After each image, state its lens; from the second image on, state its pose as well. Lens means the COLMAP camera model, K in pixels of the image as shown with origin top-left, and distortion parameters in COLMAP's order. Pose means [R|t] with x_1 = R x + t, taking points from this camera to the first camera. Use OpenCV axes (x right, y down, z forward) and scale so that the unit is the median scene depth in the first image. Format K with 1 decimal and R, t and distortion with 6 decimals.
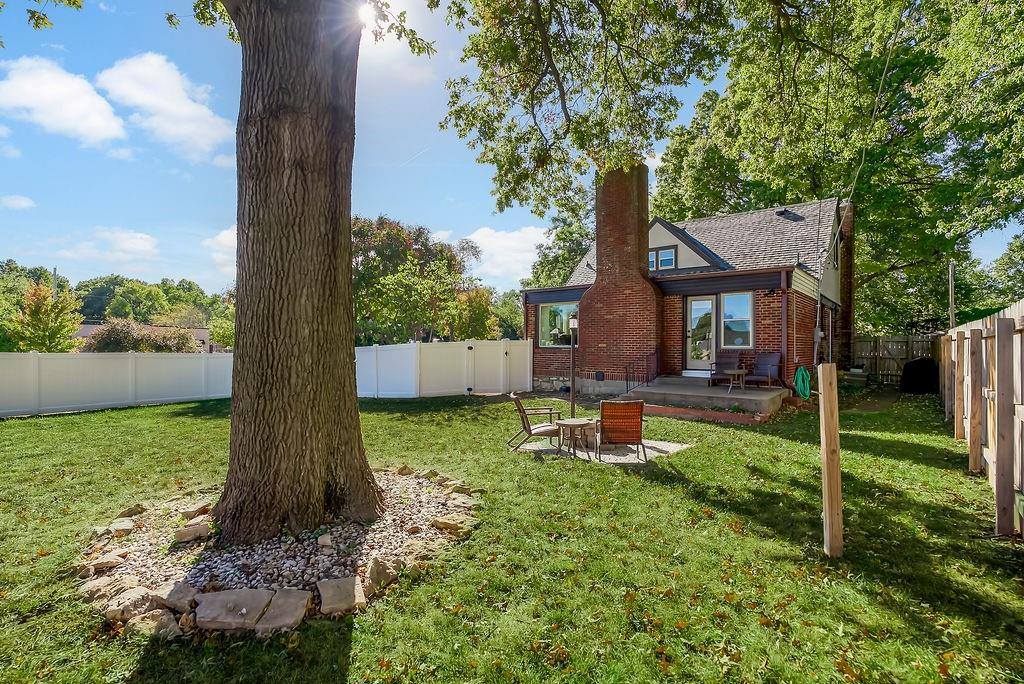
lens RADIAL K [[486.9, 0, 510.7], [0, 486.9, 341.2], [0, 0, 1]] dist [-0.024854, 0.002073]
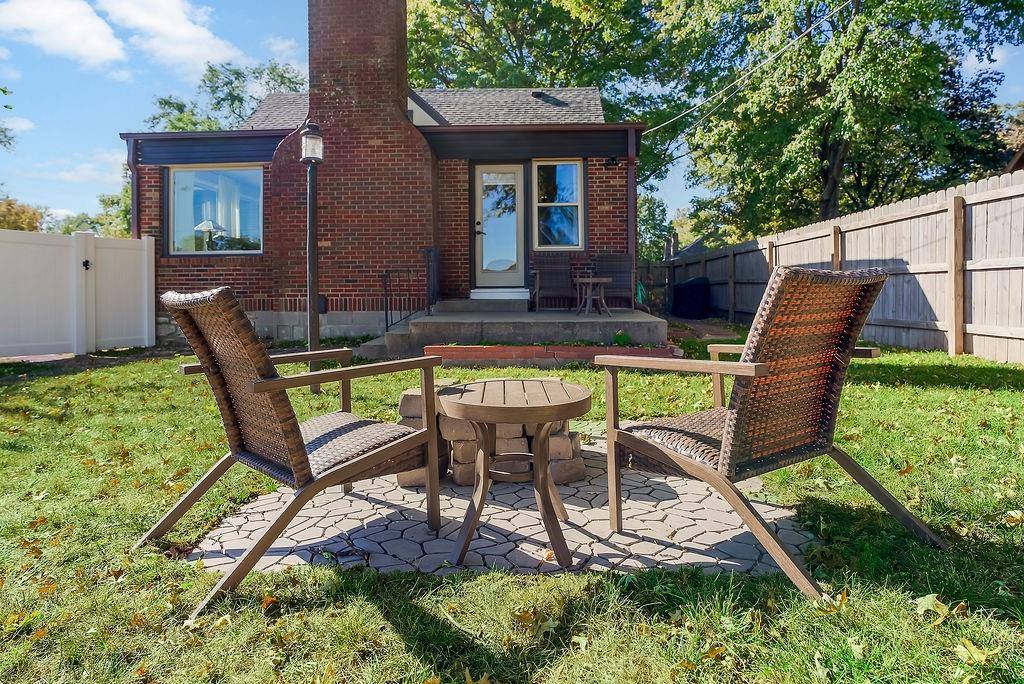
lens RADIAL K [[554.3, 0, 522.9], [0, 554.3, 299.6], [0, 0, 1]] dist [-0.027780, 0.000065]
pose [[0.774426, -0.009221, 0.632597, -0.017764], [0.004884, 0.999951, 0.008597, 0.066375], [-0.632646, -0.003568, 0.774433, 0.439910]]
